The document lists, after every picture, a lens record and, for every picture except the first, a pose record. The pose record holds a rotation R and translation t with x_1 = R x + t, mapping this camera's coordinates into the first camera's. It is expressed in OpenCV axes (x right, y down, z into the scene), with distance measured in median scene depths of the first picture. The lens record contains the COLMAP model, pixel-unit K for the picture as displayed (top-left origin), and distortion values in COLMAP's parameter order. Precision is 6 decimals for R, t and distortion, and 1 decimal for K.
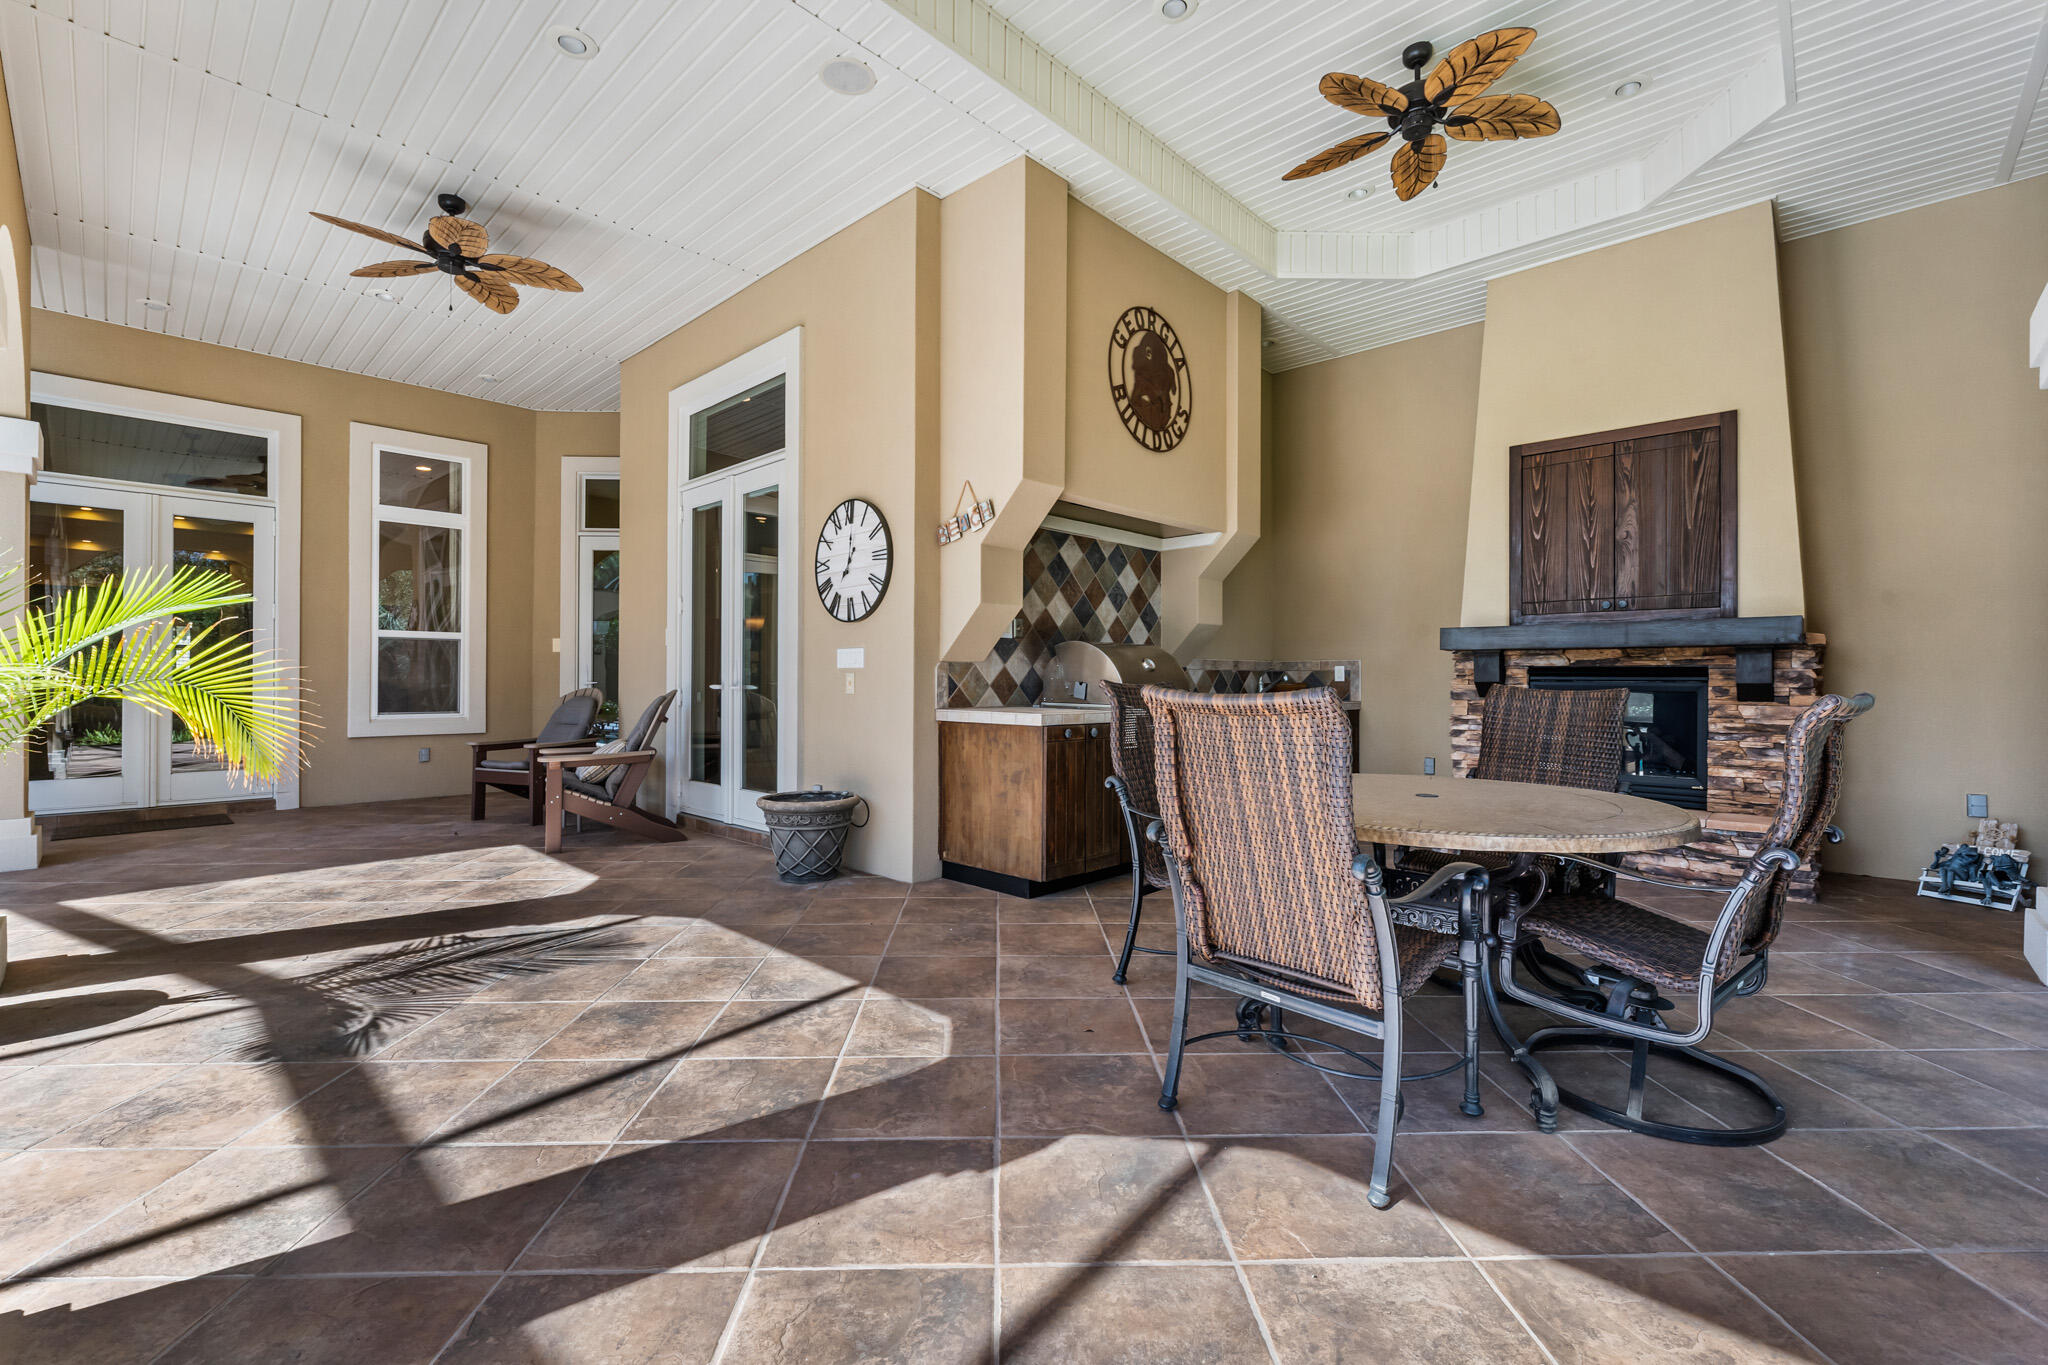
lens RADIAL K [[886.2, 0, 1024.8], [0, 886.2, 682.8], [0, 0, 1]] dist [-0.001890, 0.000052]
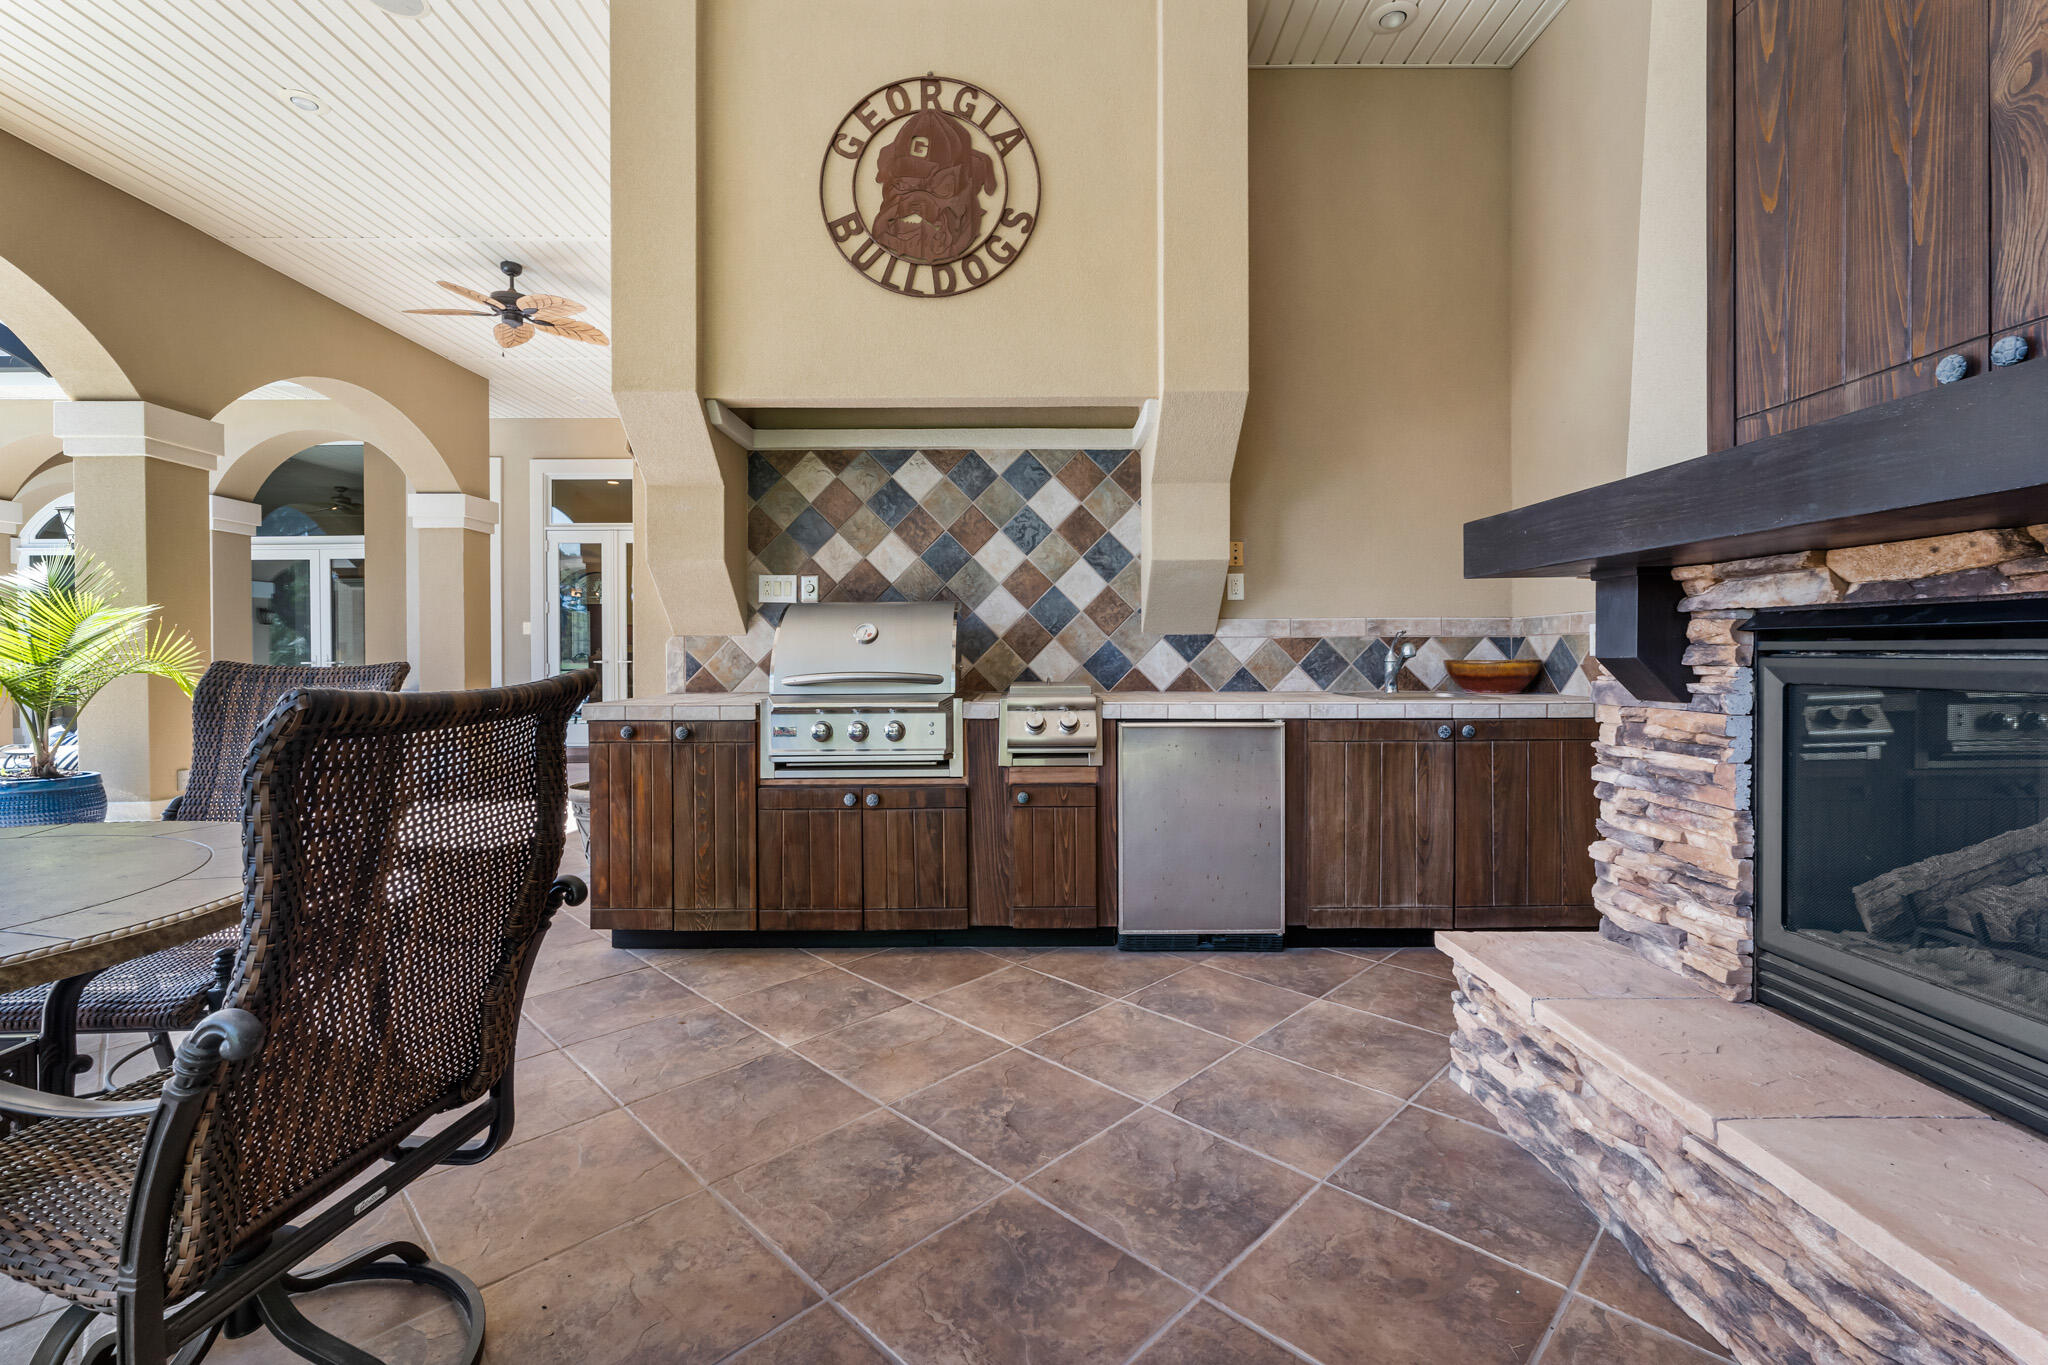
lens RADIAL K [[886.2, 0, 1025.6], [0, 886.2, 665.6], [0, 0, 1]] dist [-0.001890, 0.000052]
pose [[0.684341, 0.003596, -0.729153, 0.639477], [0.003512, 0.999960, 0.008228, -0.001864], [0.729154, -0.008192, 0.684301, 0.594427]]
